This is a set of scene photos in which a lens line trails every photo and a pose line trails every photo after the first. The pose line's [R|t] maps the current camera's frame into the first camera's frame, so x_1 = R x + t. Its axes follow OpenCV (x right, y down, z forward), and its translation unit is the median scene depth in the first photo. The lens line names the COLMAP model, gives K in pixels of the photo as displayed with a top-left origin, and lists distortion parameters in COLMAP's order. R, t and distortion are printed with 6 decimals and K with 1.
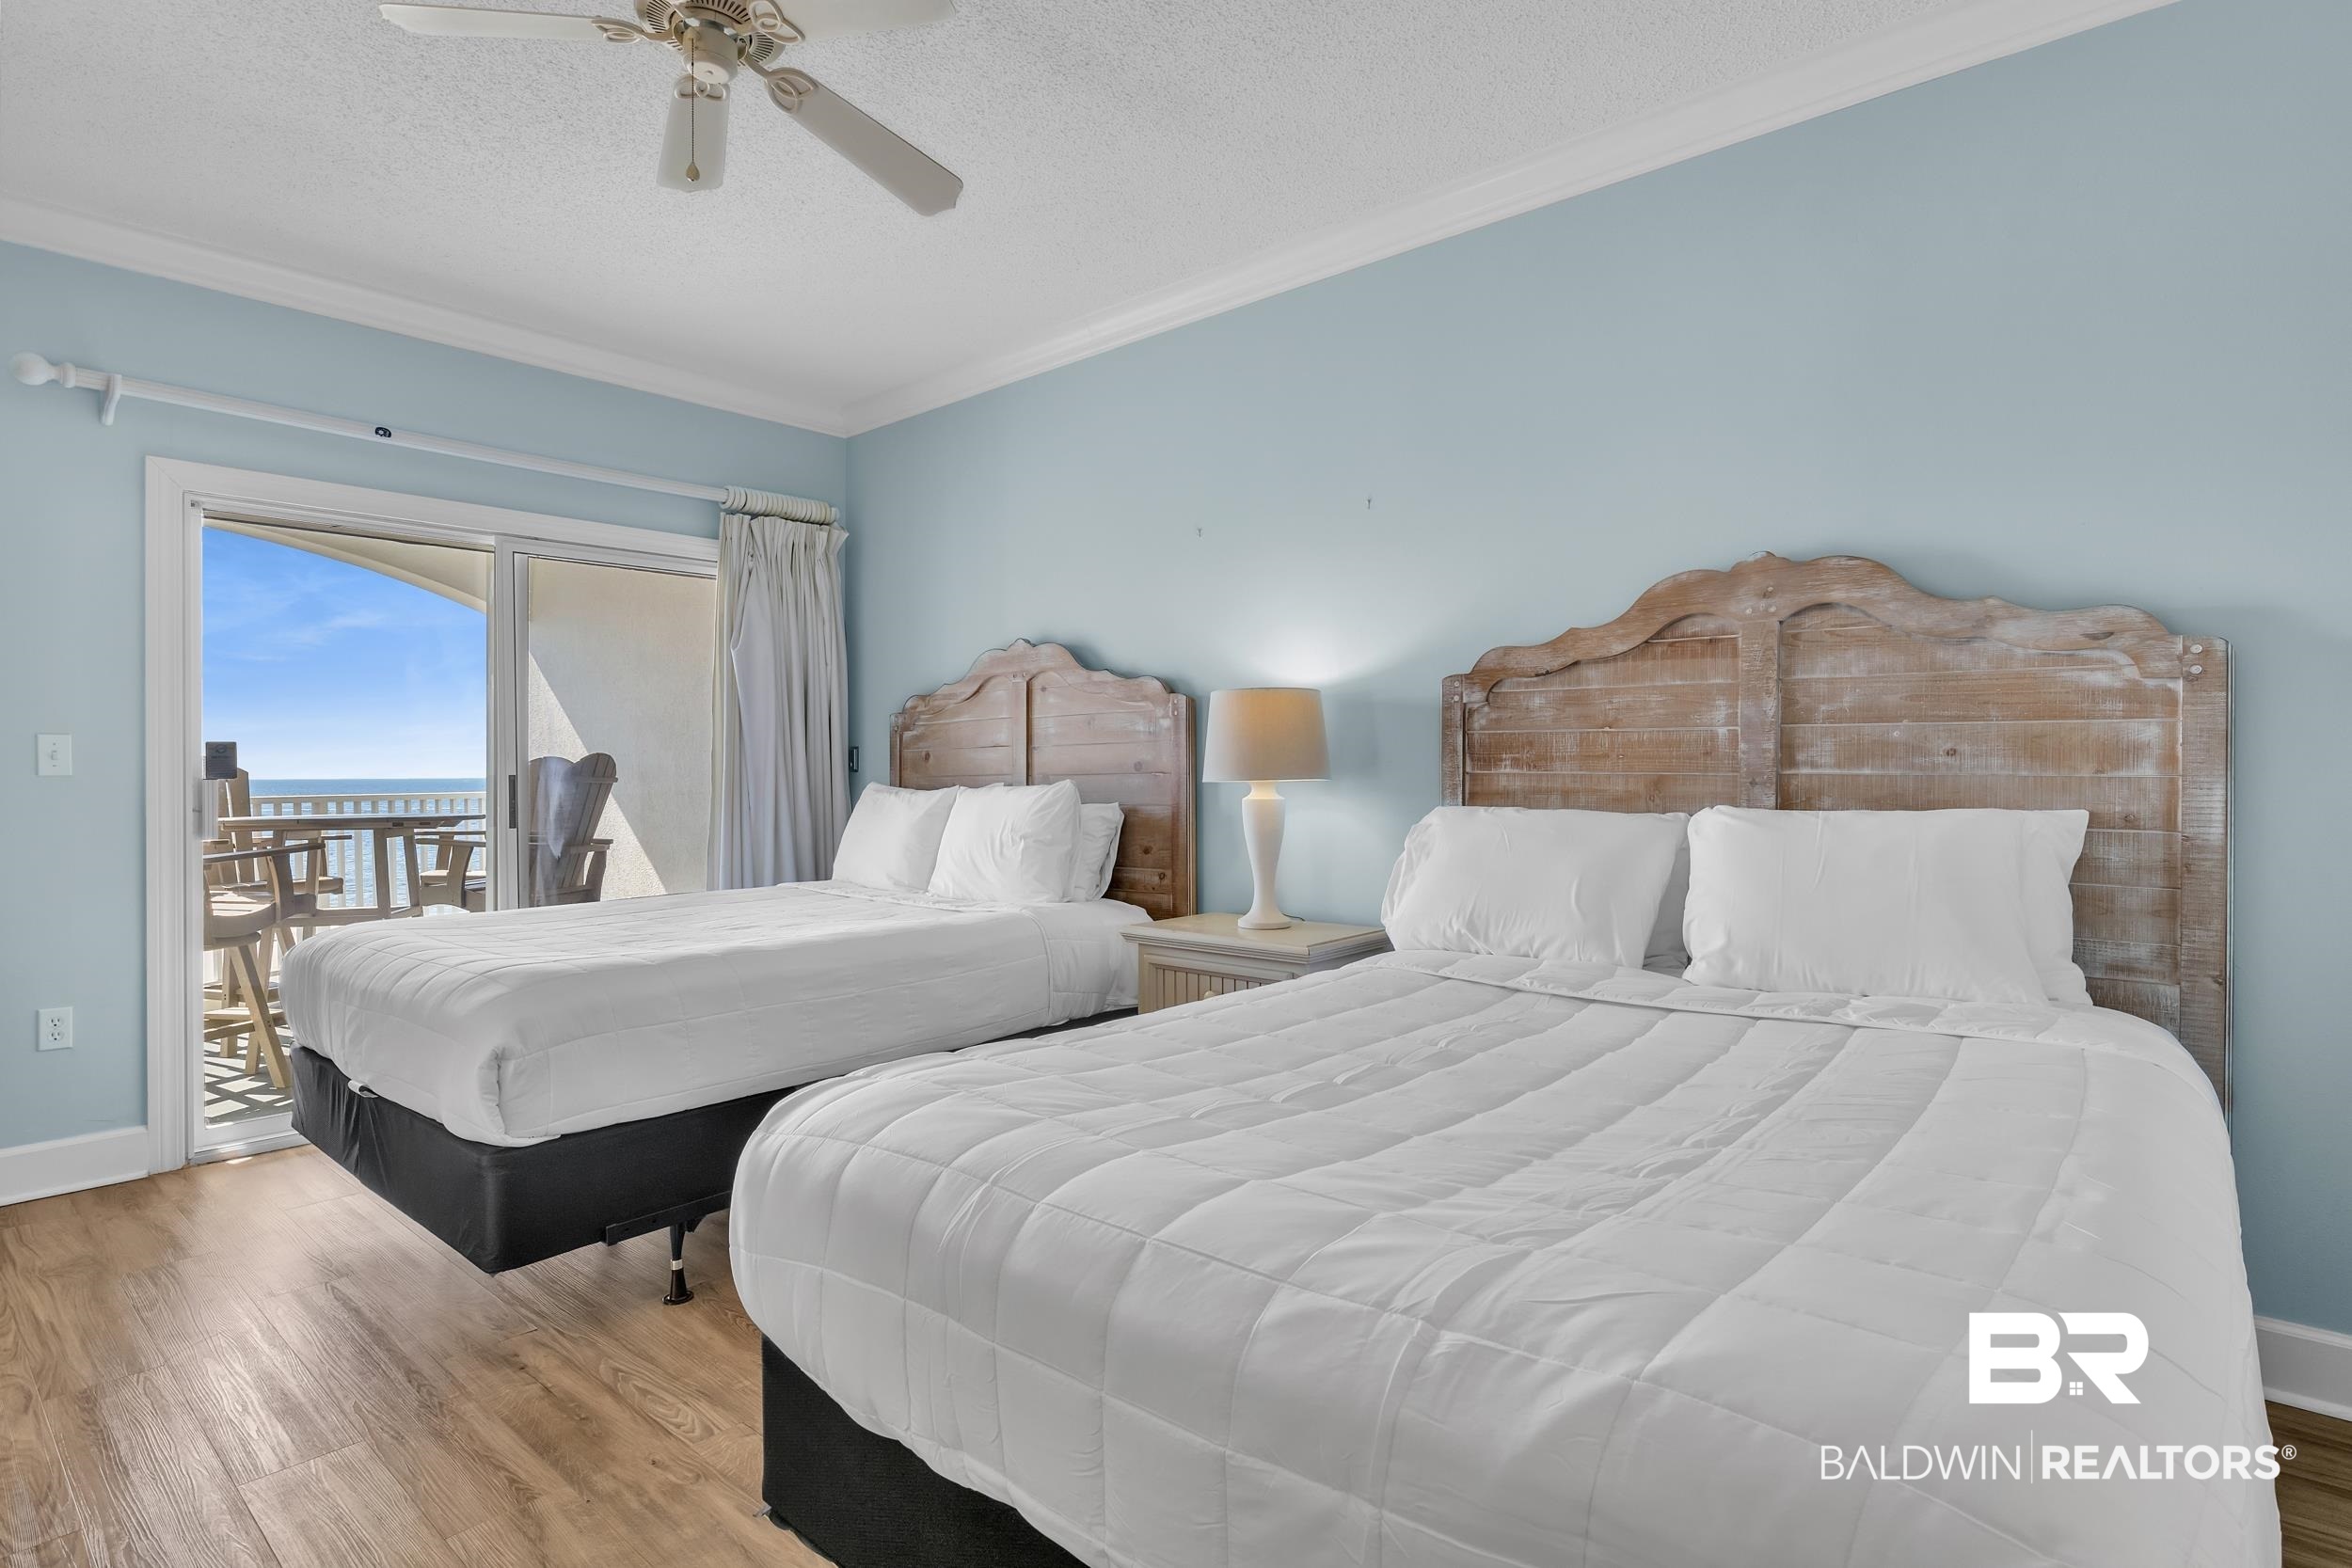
lens RADIAL K [[1271.0, 0, 1280.9], [0, 1271.0, 777.2], [0, 0, 1]] dist [0.003078, 0.000402]
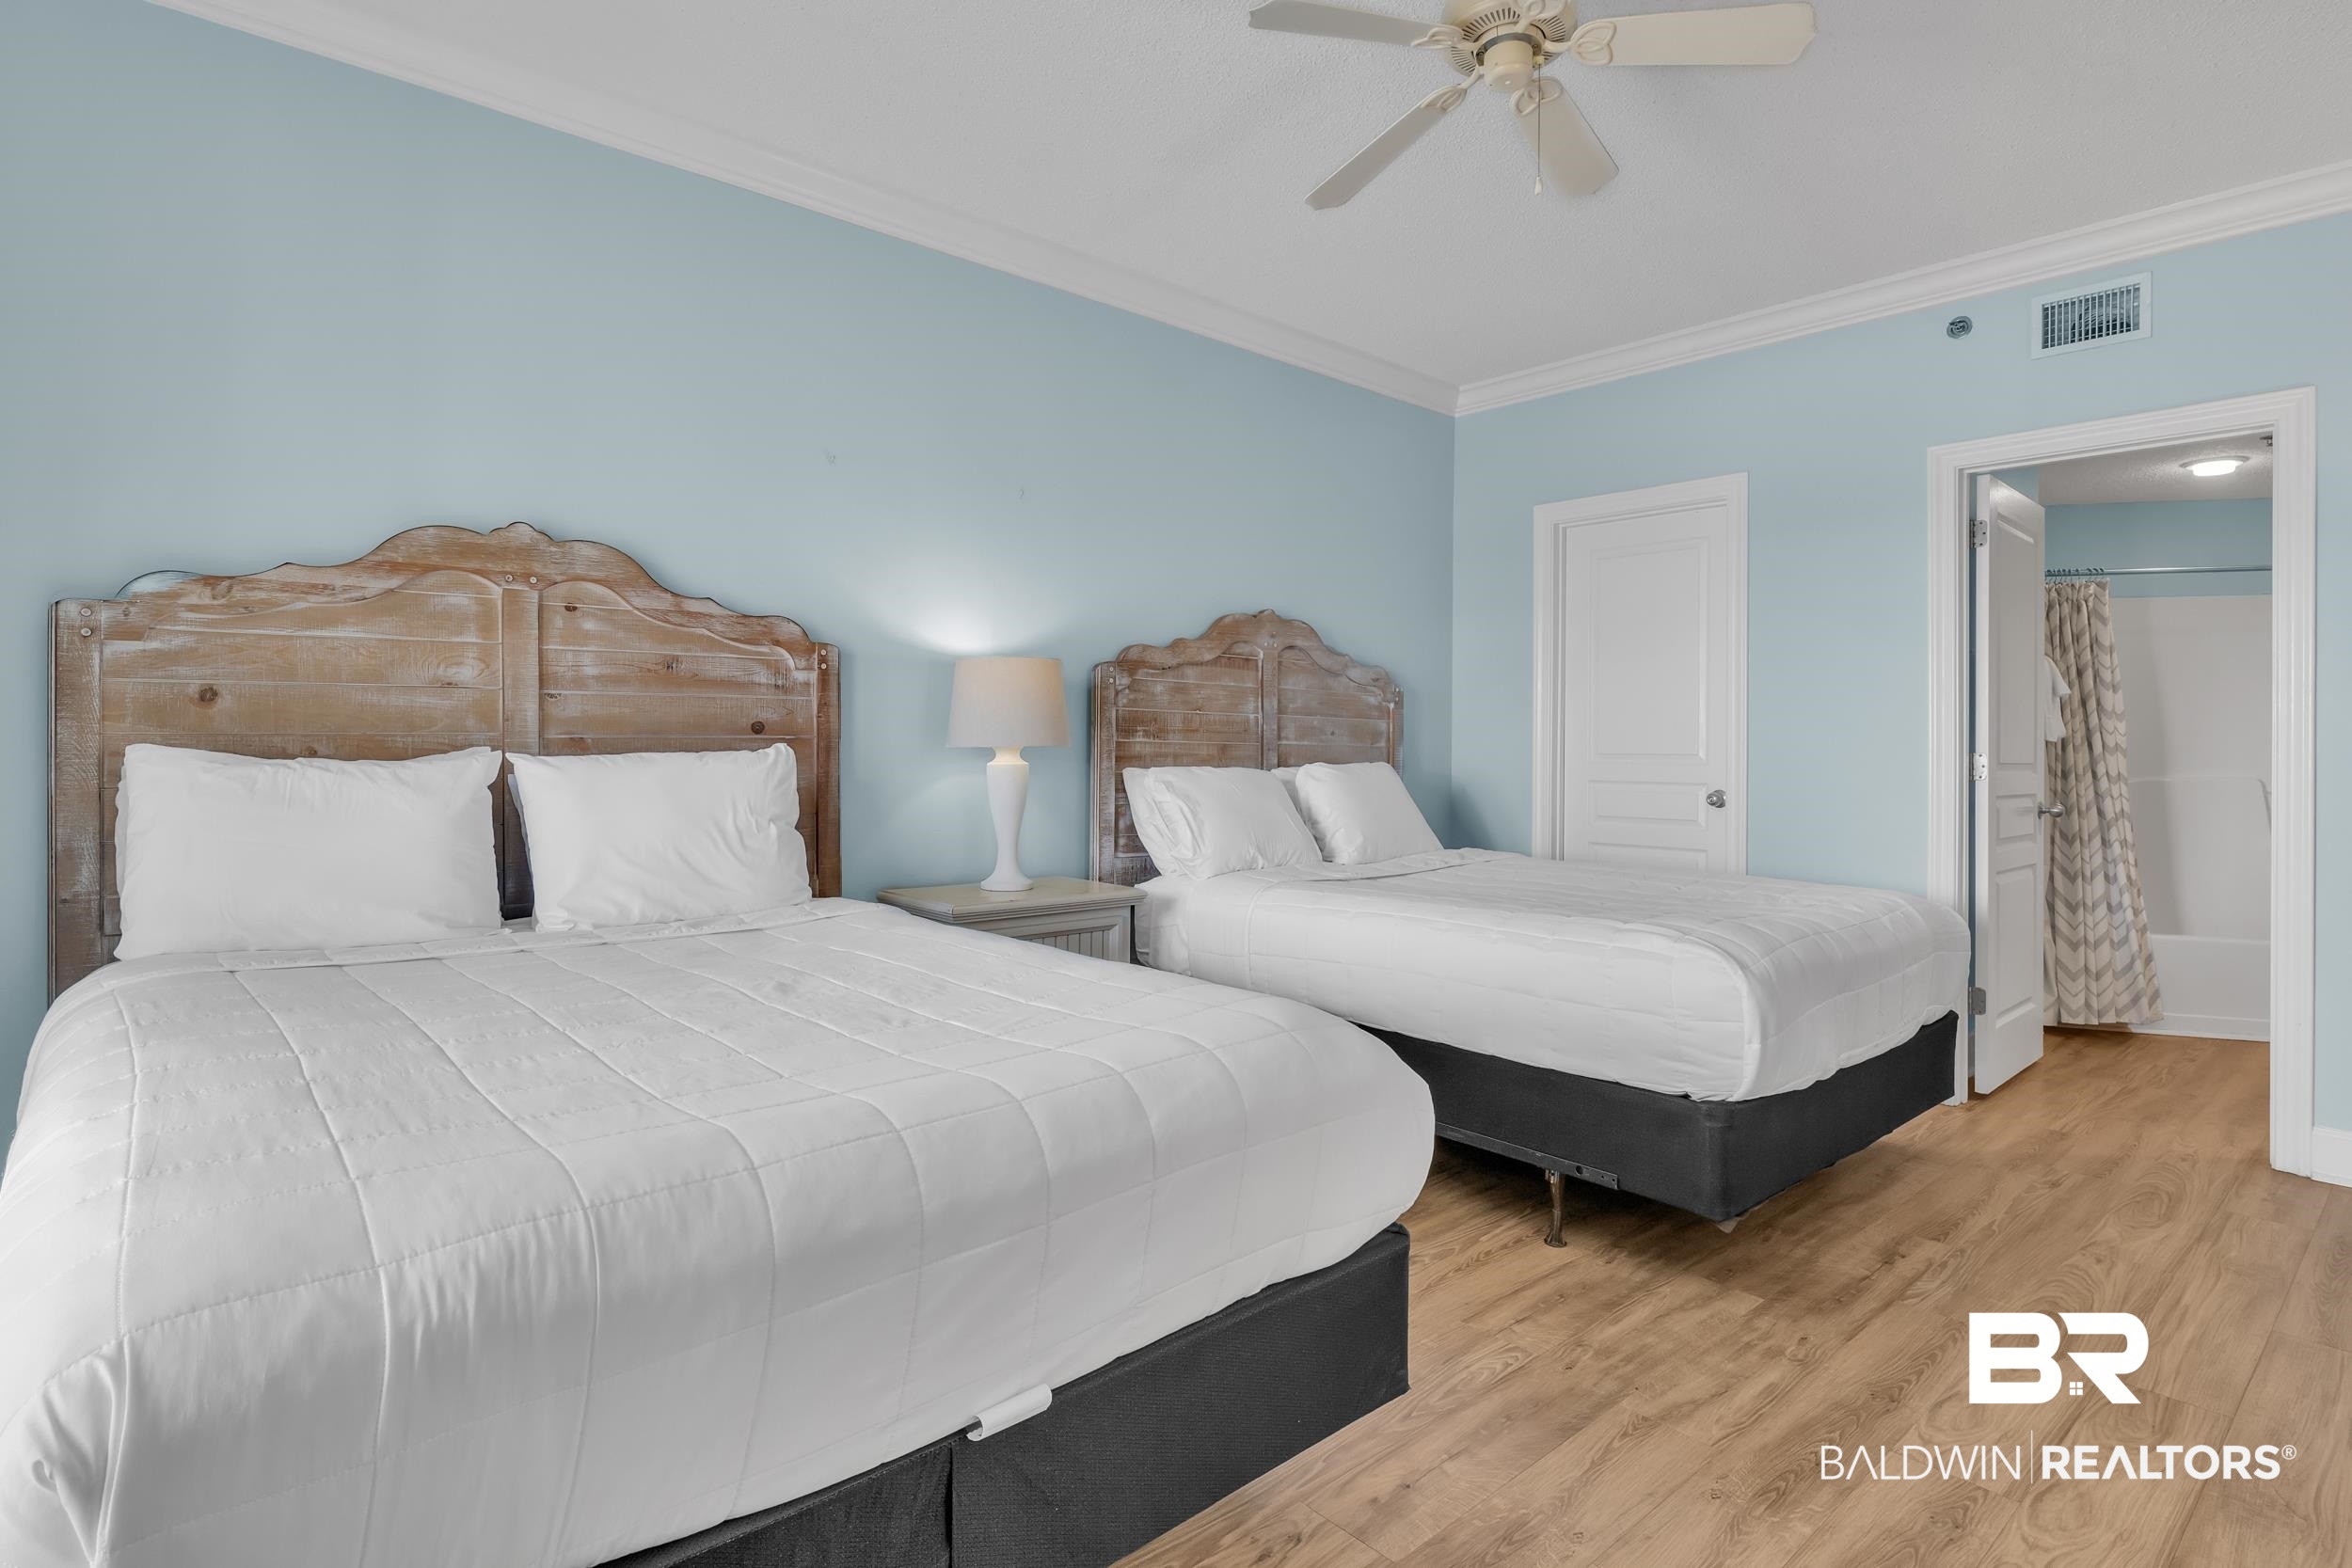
lens RADIAL K [[1185.1, 0, 1187.9], [0, 1185.1, 767.2], [0, 0, 1]] dist [-0.006393, -0.000549]
pose [[0.122462, -0.009952, 0.992423, -1.097570], [-0.001293, 0.999947, 0.010187, 0.011718], [-0.992472, -0.002531, 0.122443, 0.862490]]
